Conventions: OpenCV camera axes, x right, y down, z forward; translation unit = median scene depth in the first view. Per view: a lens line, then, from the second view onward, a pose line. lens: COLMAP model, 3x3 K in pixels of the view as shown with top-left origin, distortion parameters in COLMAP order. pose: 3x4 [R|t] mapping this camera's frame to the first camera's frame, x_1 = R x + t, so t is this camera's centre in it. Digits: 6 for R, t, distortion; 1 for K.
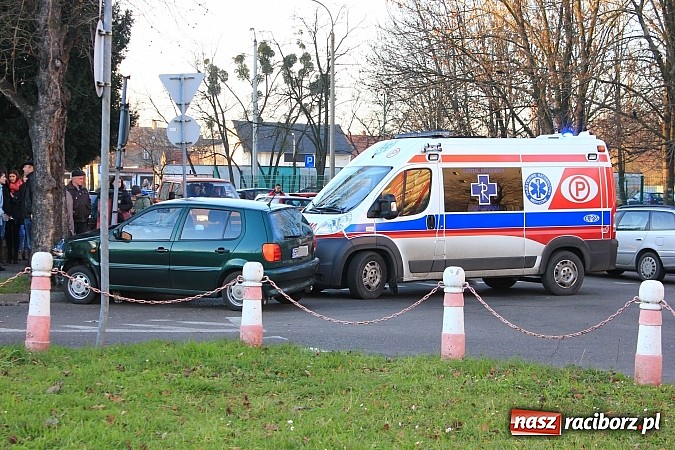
lens RADIAL K [[1342.8, 0, 337.5], [0, 1342.8, 225.0], [0, 0, 1]] dist [0.060803, 0.331399]
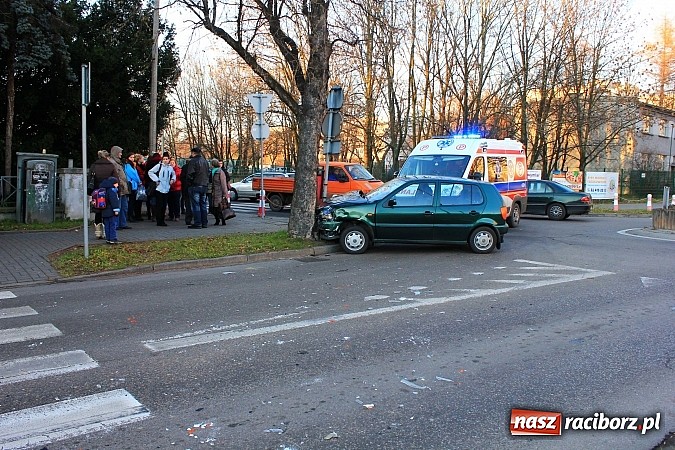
lens RADIAL K [[557.4, 0, 337.5], [0, 557.4, 225.0], [0, 0, 1]] dist [-0.166850, 0.144215]
pose [[0.898387, -0.044226, 0.436973, -0.401709], [0.009575, 0.996653, 0.081186, -0.014356], [-0.439101, -0.068752, 0.895803, 0.454992]]
